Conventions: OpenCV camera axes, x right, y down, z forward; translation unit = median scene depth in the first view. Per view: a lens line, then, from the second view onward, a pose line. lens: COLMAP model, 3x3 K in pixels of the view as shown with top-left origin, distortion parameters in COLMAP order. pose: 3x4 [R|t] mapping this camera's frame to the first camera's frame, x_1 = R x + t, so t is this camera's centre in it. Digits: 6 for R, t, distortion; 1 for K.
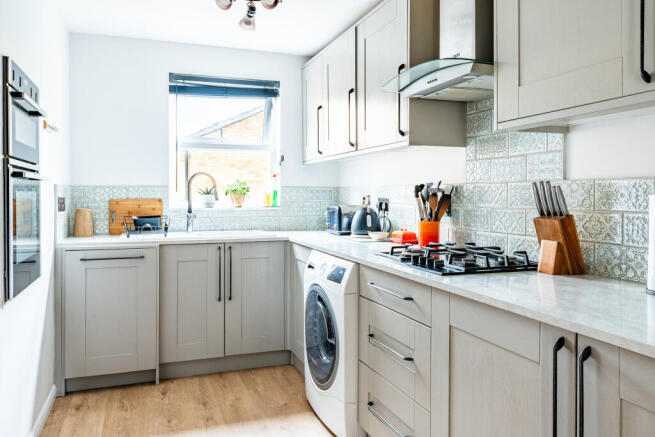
lens RADIAL K [[522.3, 0, 315.1], [0, 522.3, 200.3], [0, 0, 1]] dist [0.010117, 0.006966]
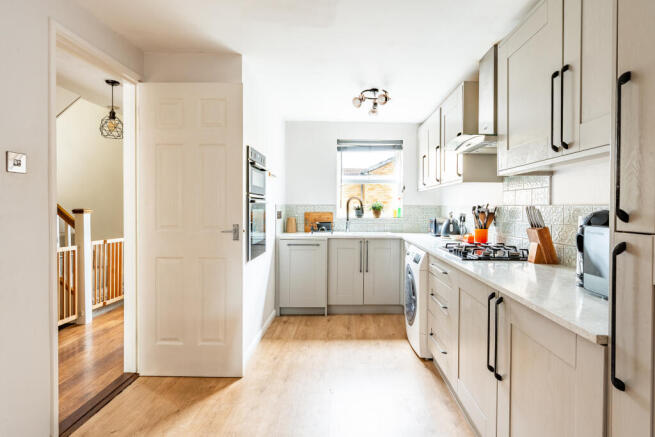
lens RADIAL K [[343.5, 0, 328.9], [0, 343.5, 214.7], [0, 0, 1]] dist [0.002399, 0.000524]
pose [[0.942632, 0.011375, -0.333639, 0.118888], [-0.008992, 0.999922, 0.008685, -0.007465], [0.333711, -0.005187, 0.942661, -0.127731]]
